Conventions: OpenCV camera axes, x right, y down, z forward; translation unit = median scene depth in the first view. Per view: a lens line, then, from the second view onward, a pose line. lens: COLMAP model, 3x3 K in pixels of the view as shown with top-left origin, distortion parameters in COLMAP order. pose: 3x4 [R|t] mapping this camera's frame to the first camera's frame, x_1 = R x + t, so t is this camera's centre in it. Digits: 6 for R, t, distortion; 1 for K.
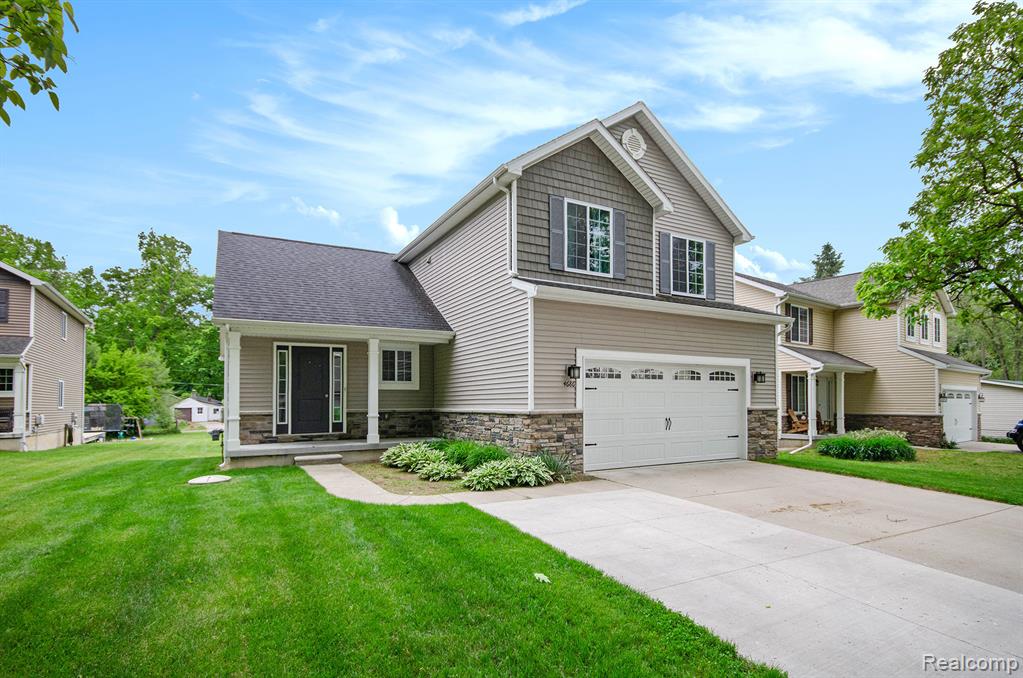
lens RADIAL K [[516.3, 0, 510.7], [0, 516.3, 322.2], [0, 0, 1]] dist [0.028941, 0.000182]
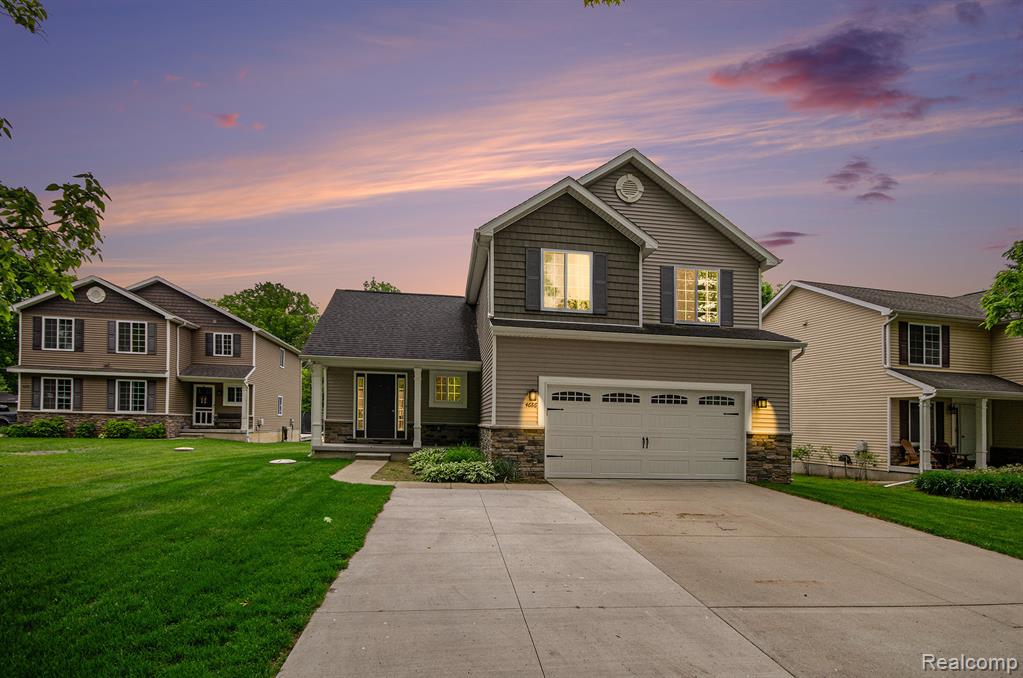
lens RADIAL K [[499.0, 0, 511.9], [0, 499.0, 358.1], [0, 0, 1]] dist [0.010849, -0.000021]
pose [[0.935494, -0.014088, -0.353063, 0.404437], [0.023193, 0.999498, 0.021570, -0.014418], [0.352582, -0.028367, 0.935351, -0.092010]]
